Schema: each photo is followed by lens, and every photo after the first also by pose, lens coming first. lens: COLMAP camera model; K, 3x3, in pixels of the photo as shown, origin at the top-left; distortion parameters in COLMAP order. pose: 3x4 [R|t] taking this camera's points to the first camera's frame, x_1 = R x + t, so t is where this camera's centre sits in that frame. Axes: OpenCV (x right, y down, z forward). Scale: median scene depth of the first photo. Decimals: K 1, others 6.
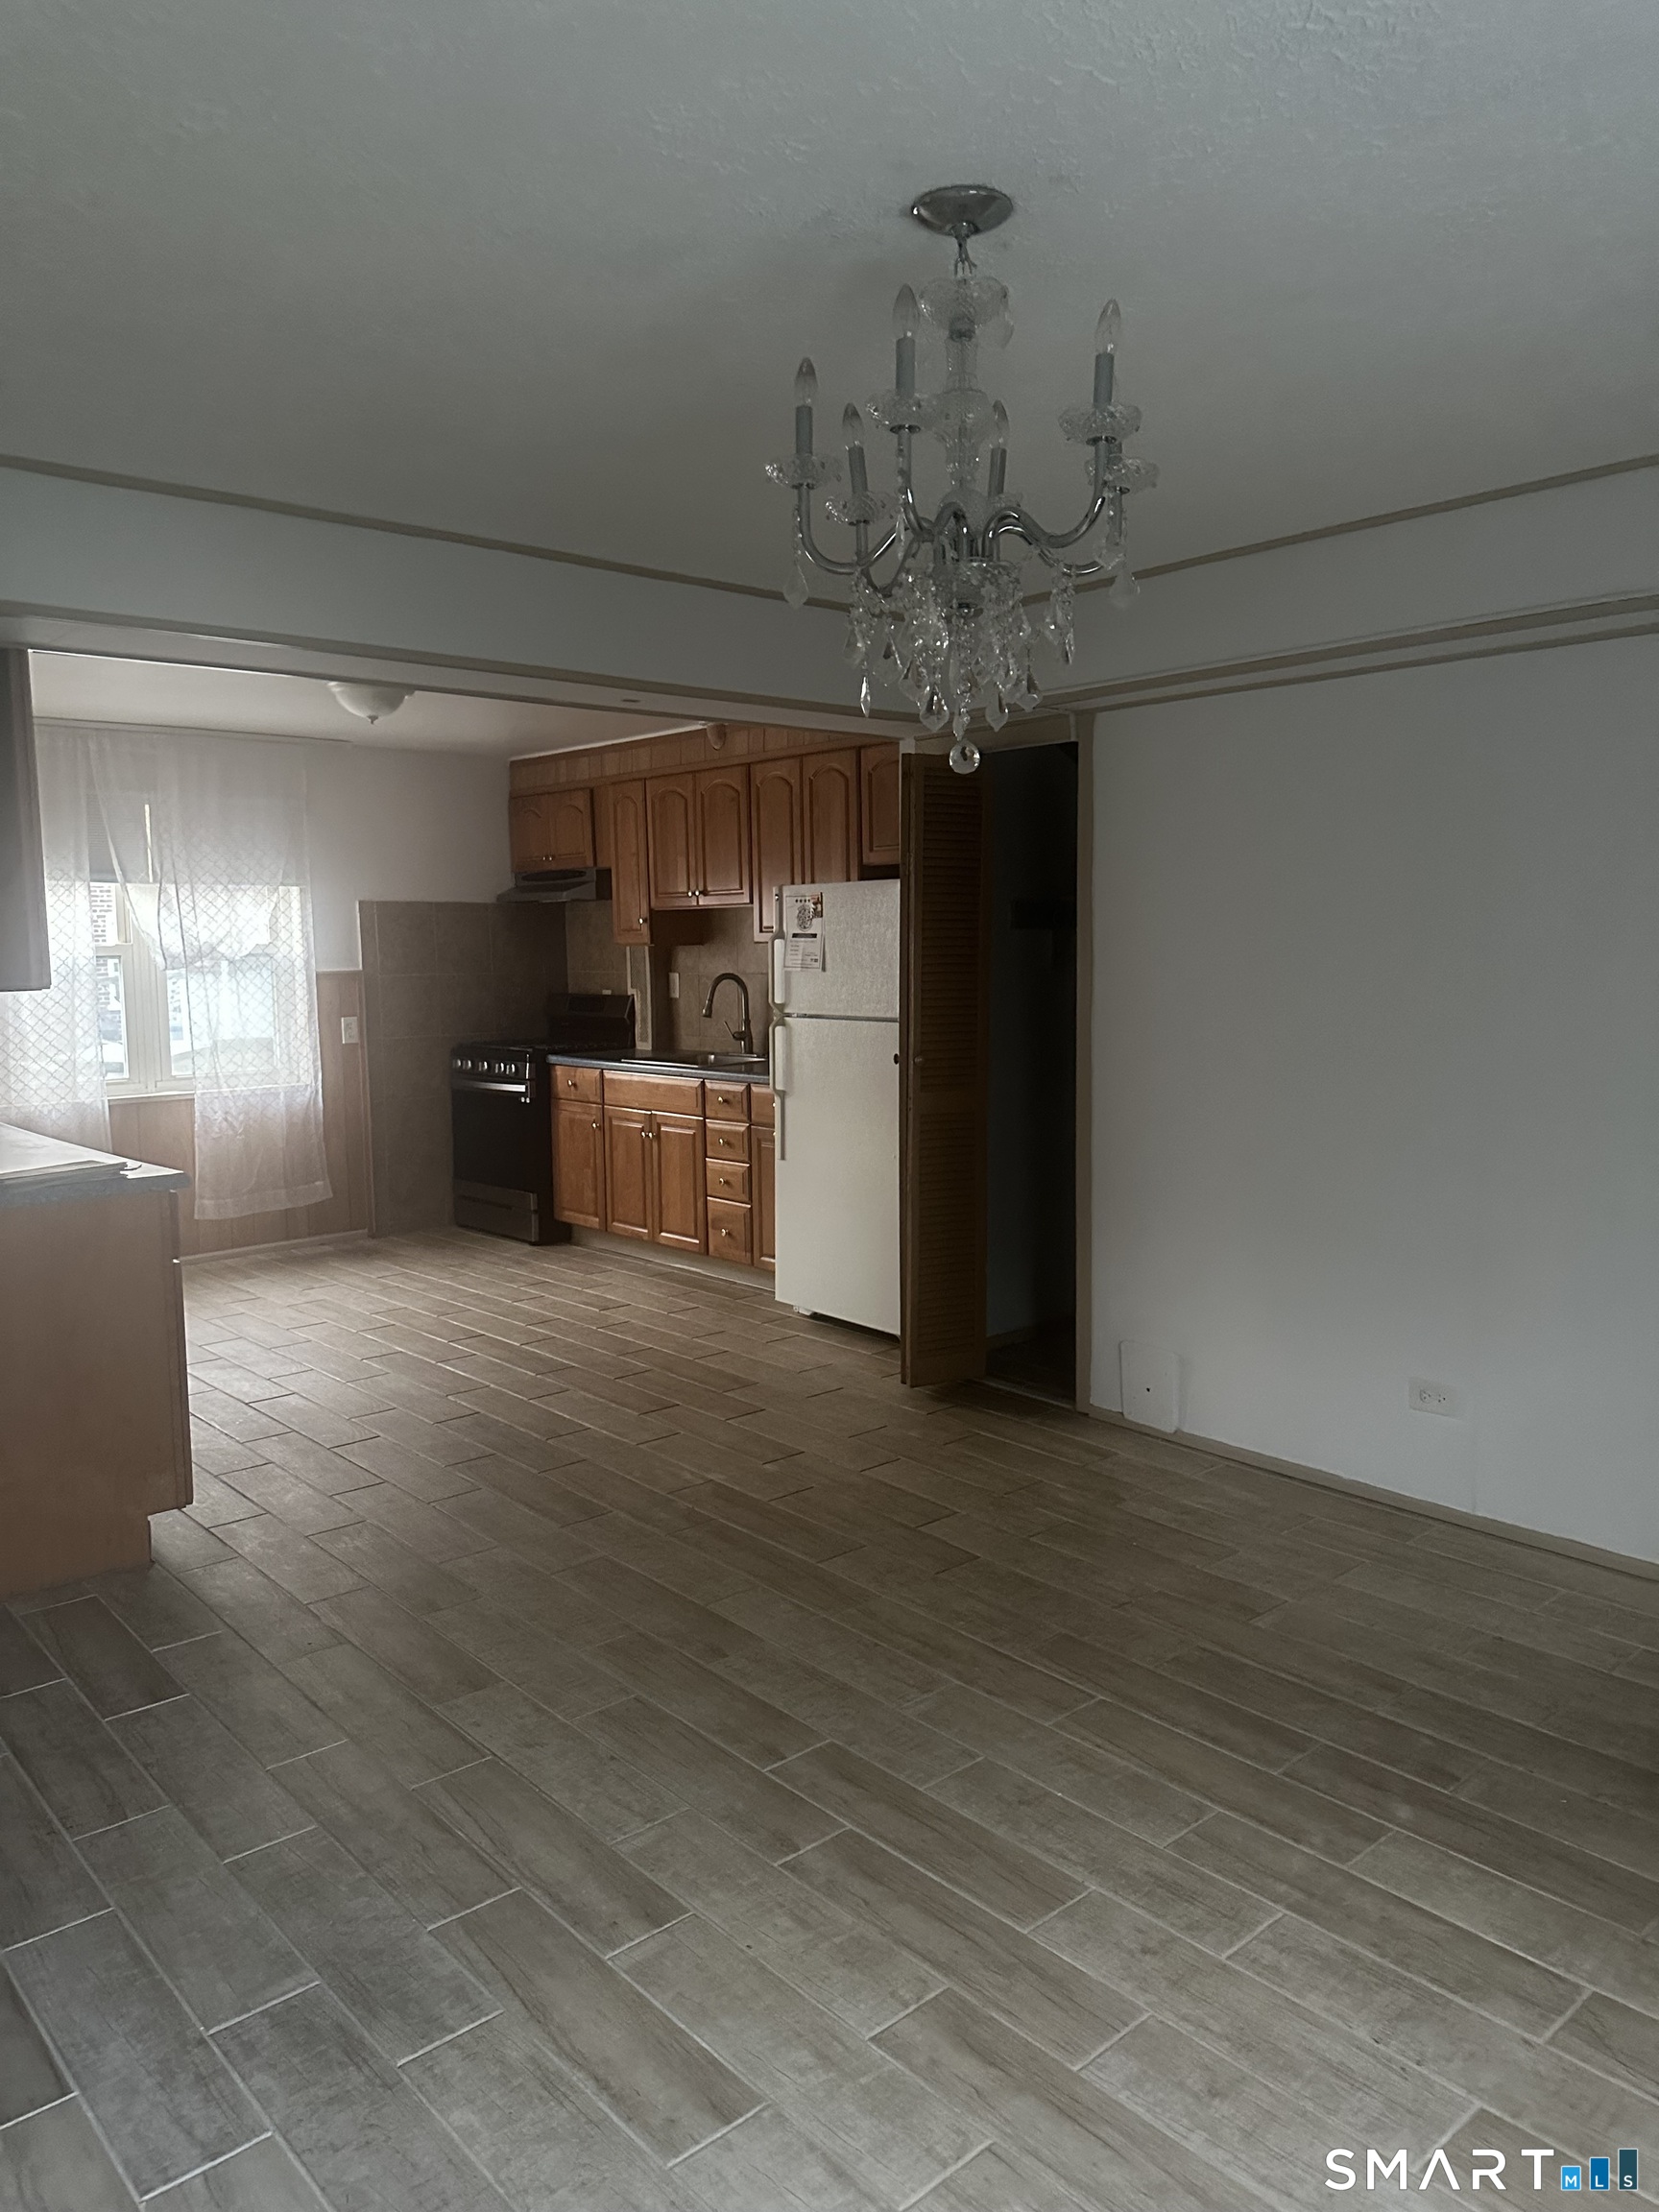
lens RADIAL K [[1545.5, 0, 867.1], [0, 1545.5, 1096.0], [0, 0, 1]] dist [0.000722, 0.000988]
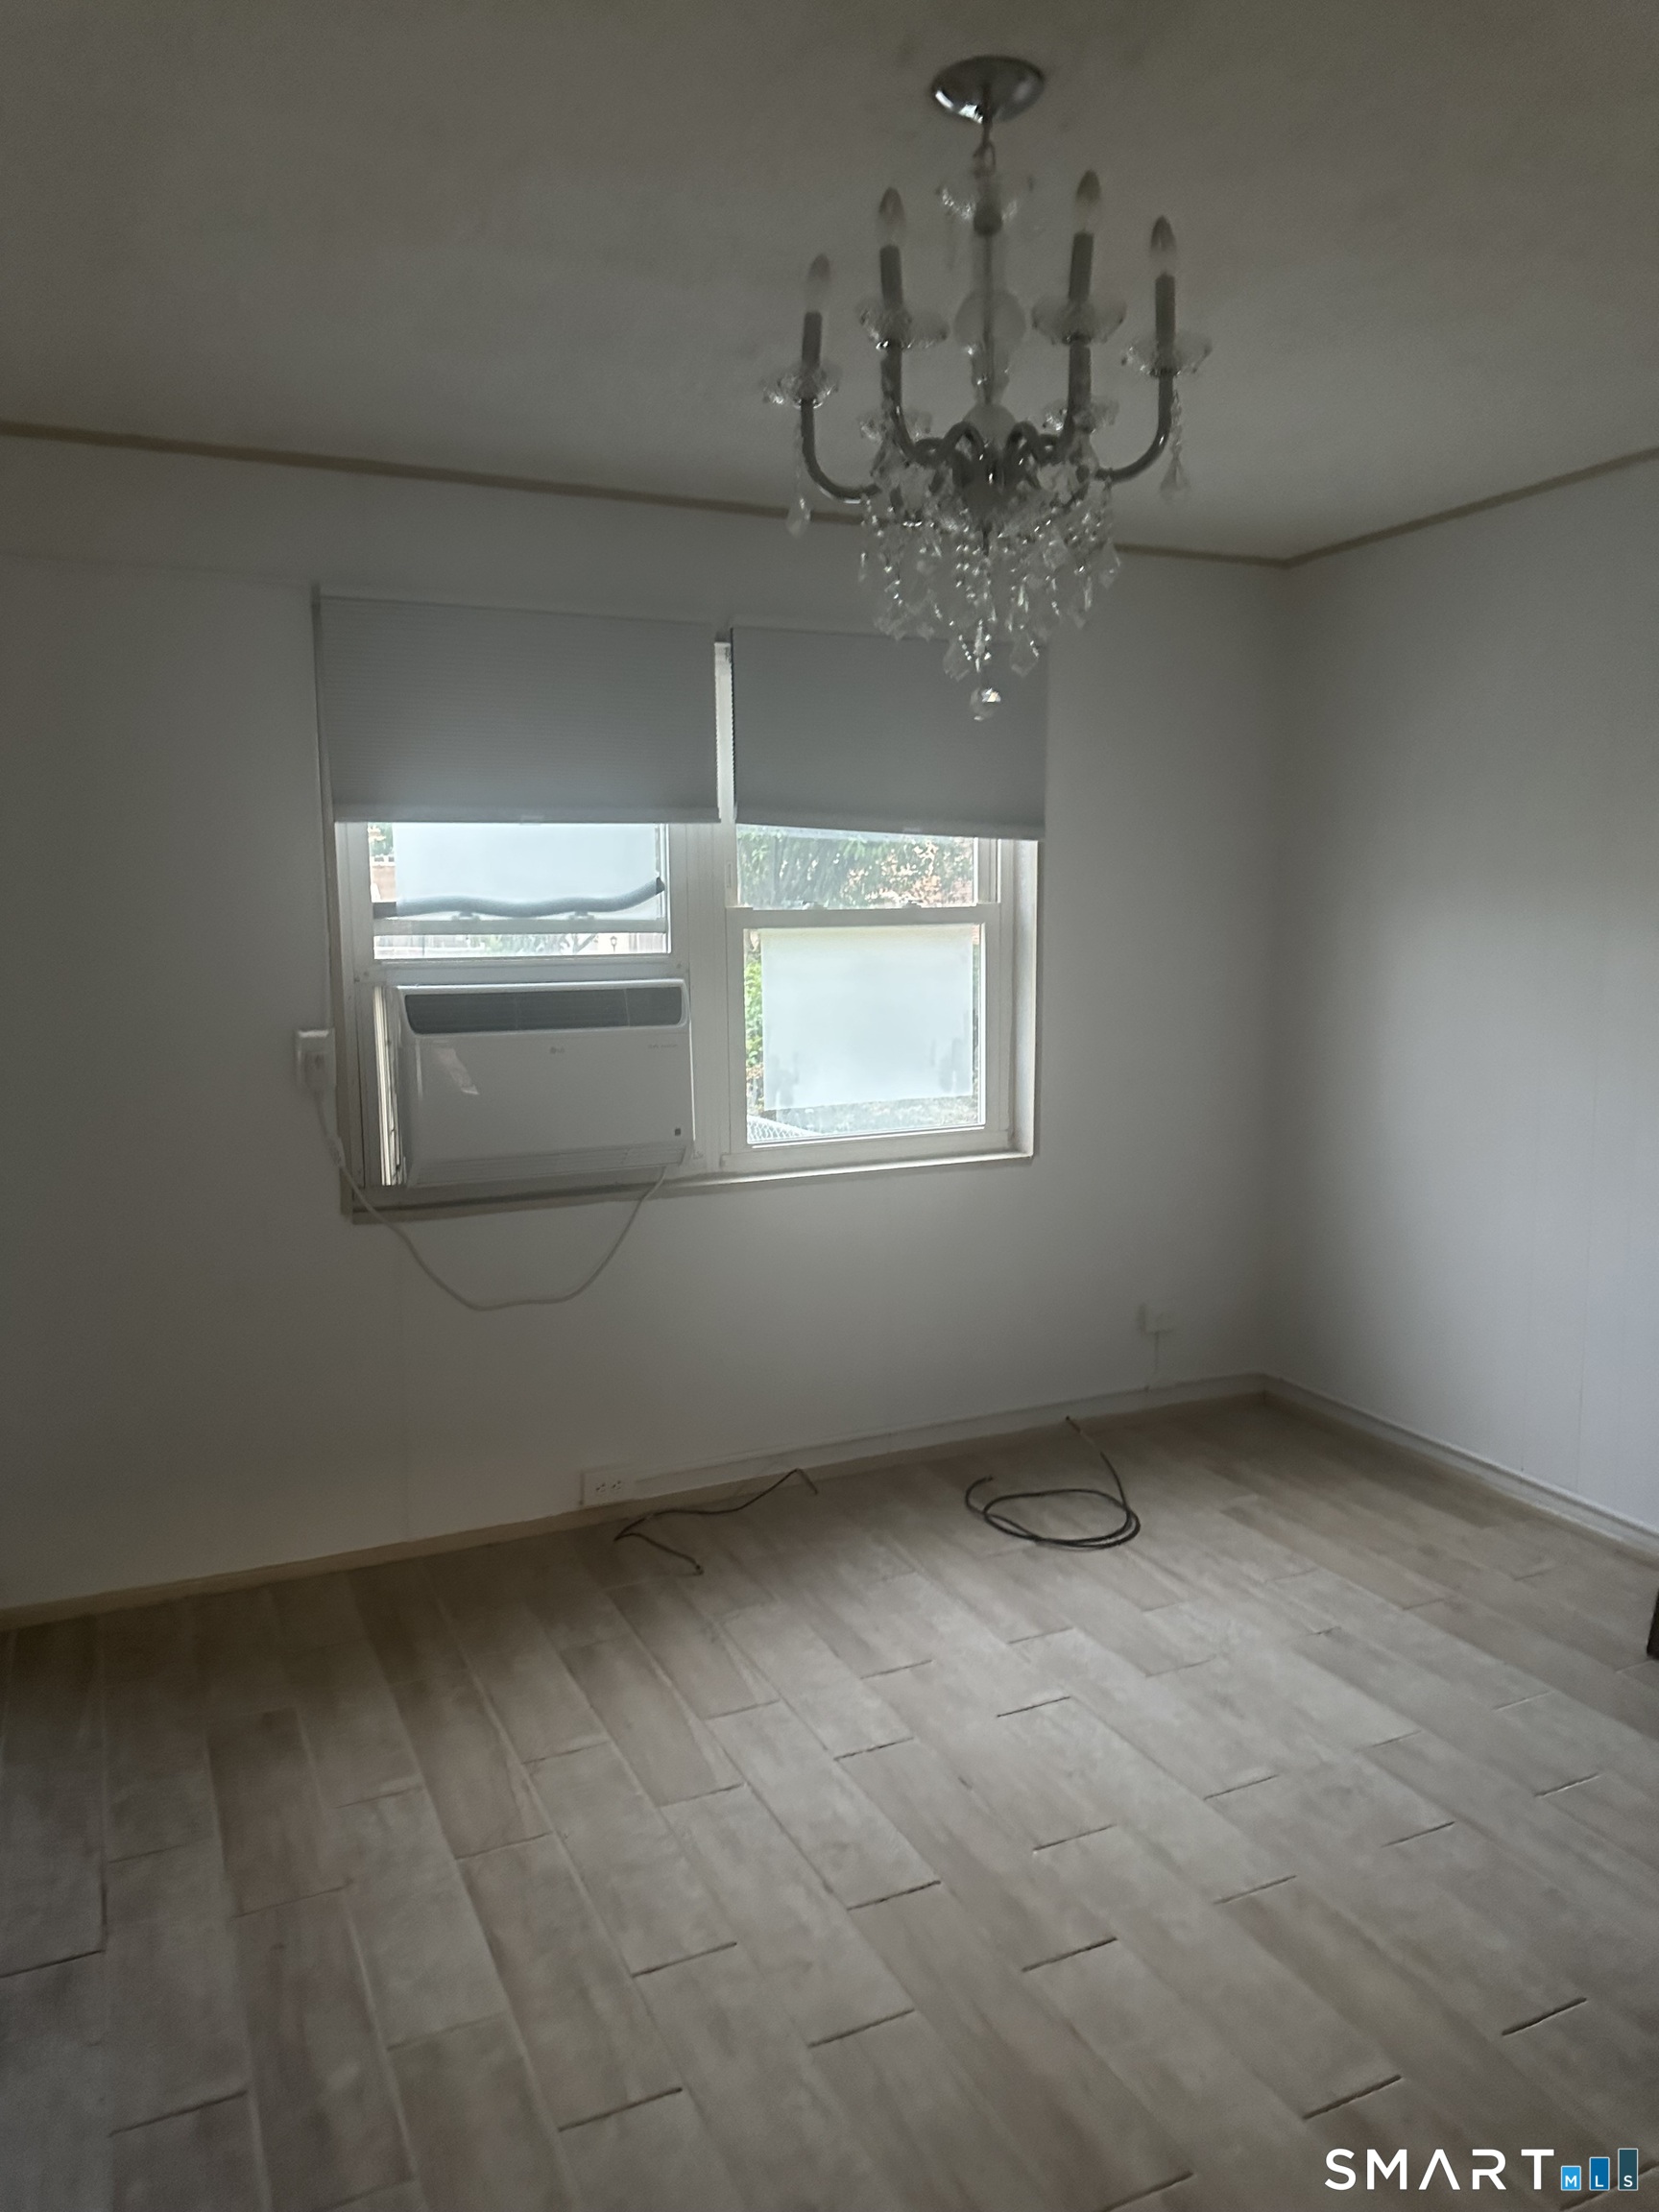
lens RADIAL K [[1572.9, 0, 829.5], [0, 1572.9, 1106.0], [0, 0, 1]] dist [0.079663, -0.143392]
pose [[-0.950963, -0.015292, 0.308926, -0.126944], [0.054693, 0.974725, 0.216609, -0.172990], [-0.304431, 0.222883, -0.926091, 1.766278]]
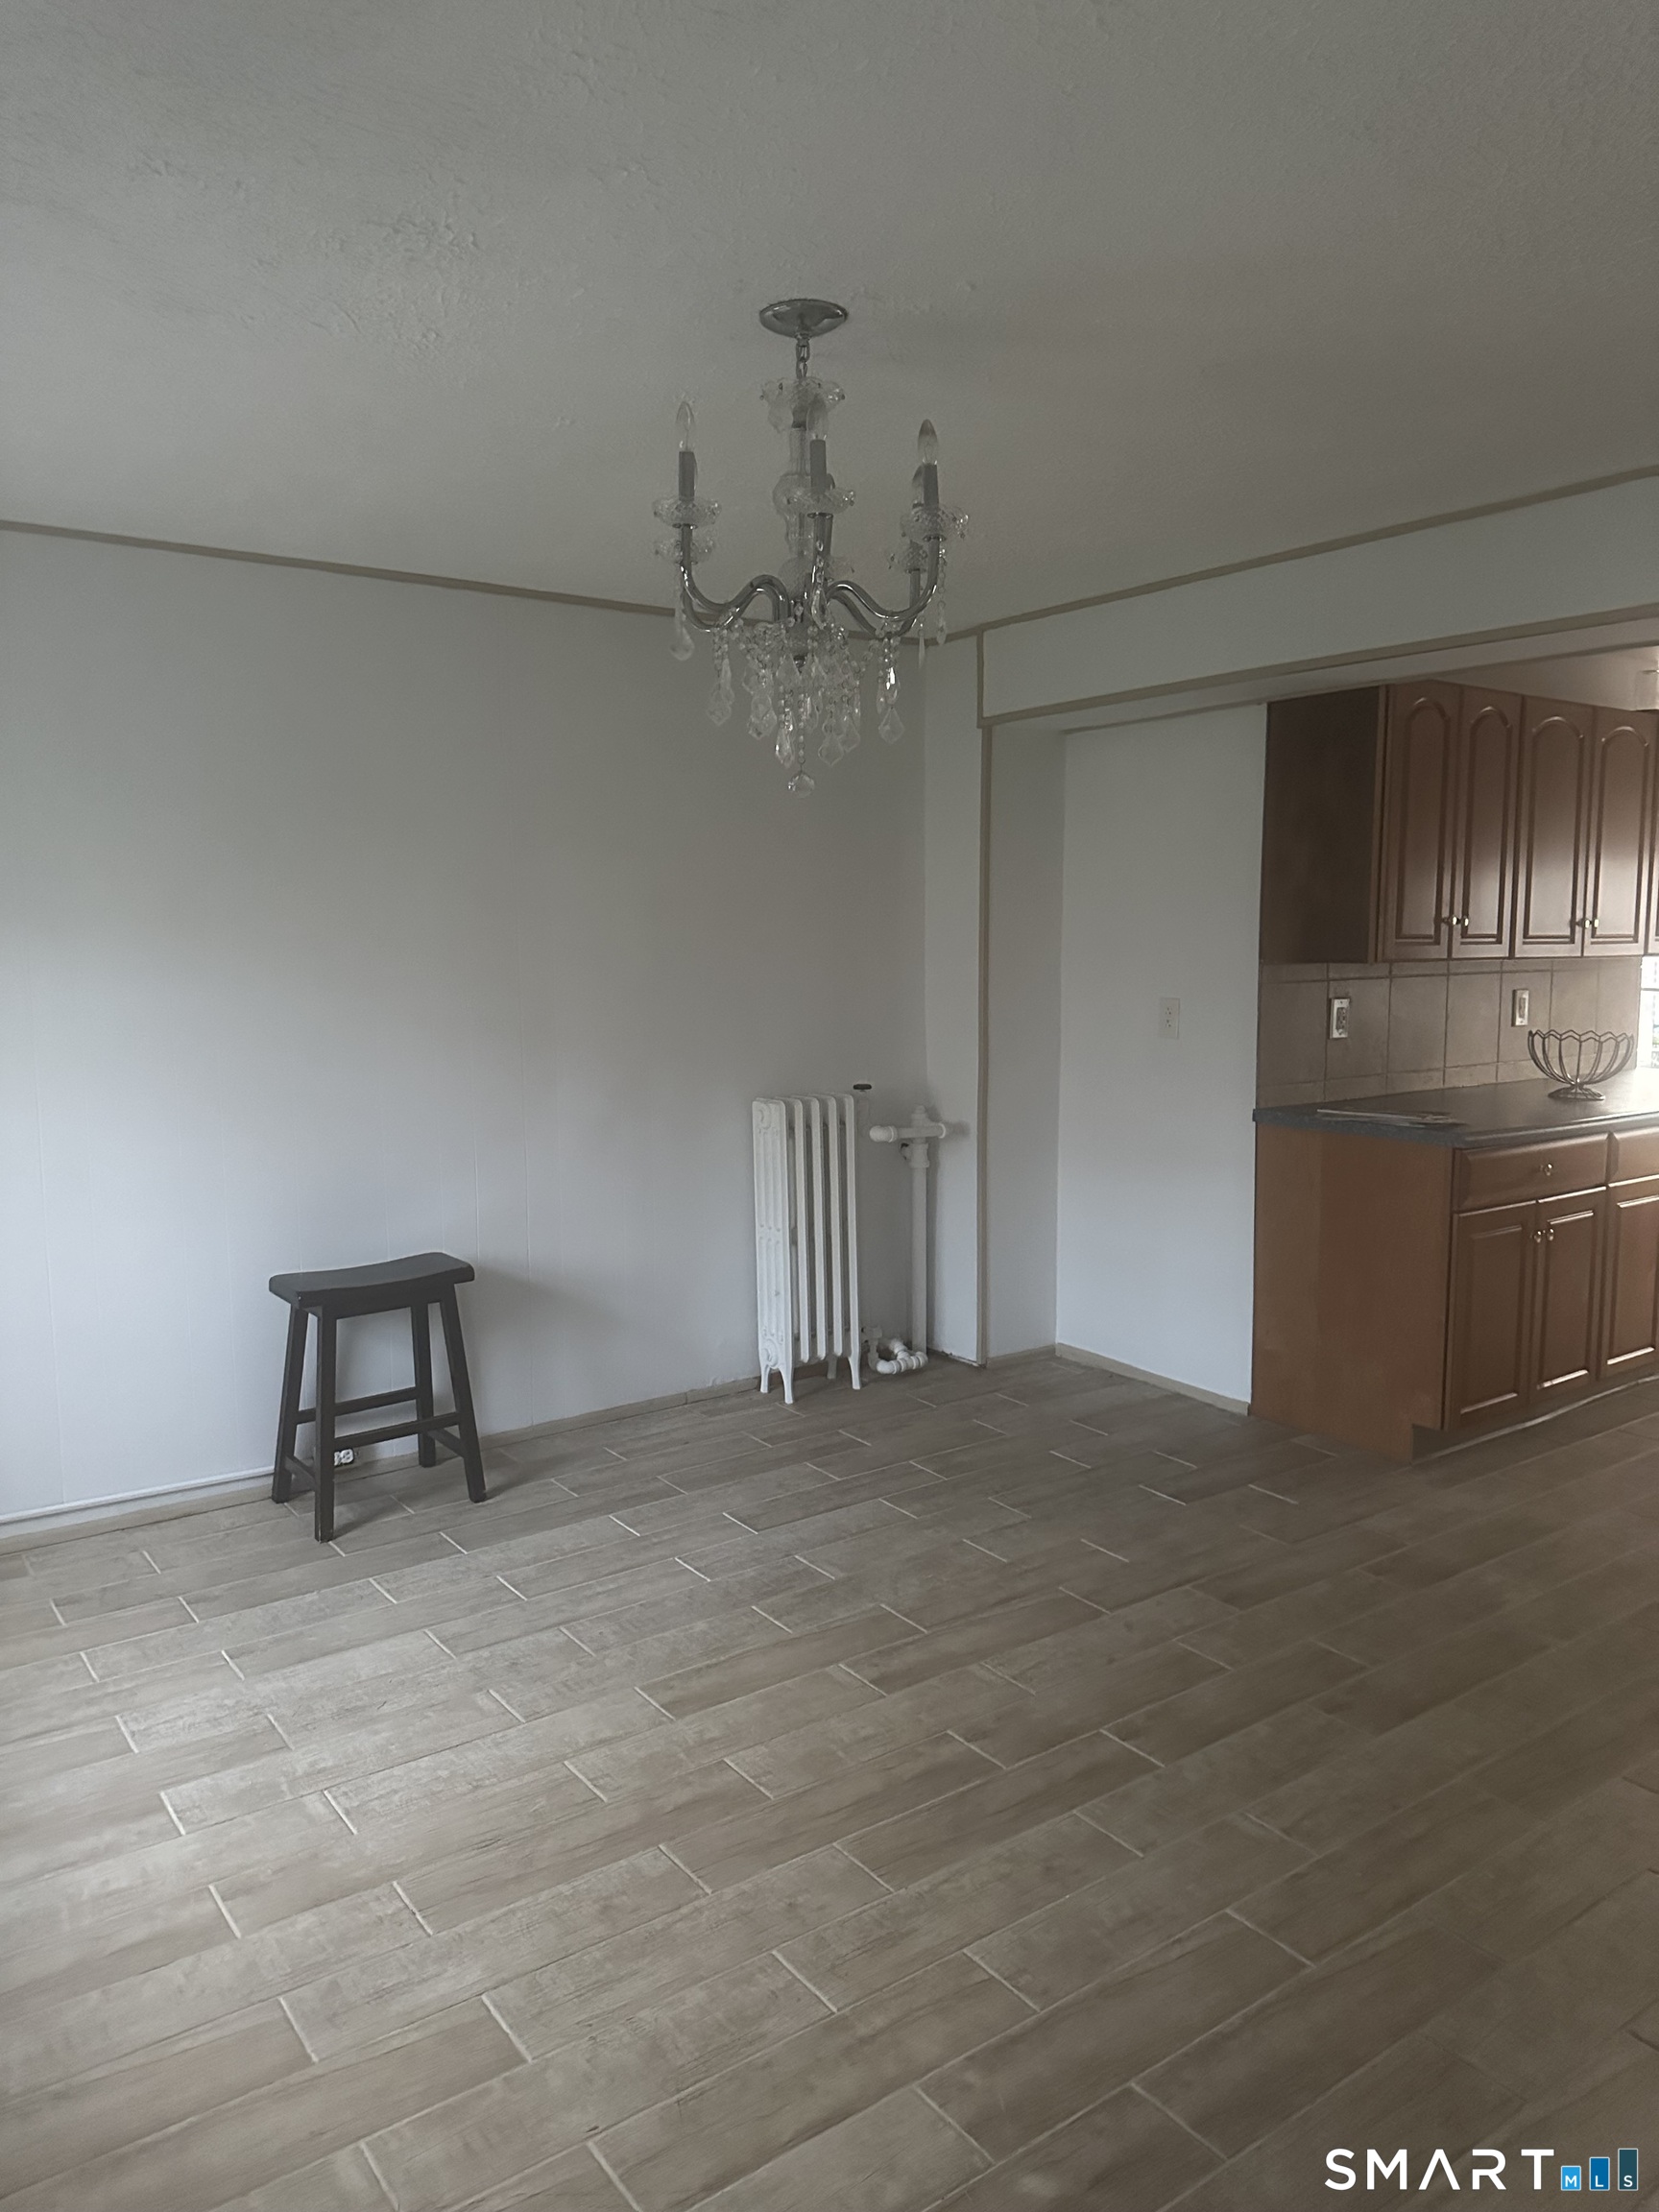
lens RADIAL K [[1572.9, 0, 829.5], [0, 1572.9, 1106.0], [0, 0, 1]] dist [0.079663, -0.143392]
pose [[-0.106220, 0.129899, -0.985821, 1.162961], [-0.099867, 0.985023, 0.140555, -0.138074], [0.989315, 0.113380, -0.091657, 1.051690]]
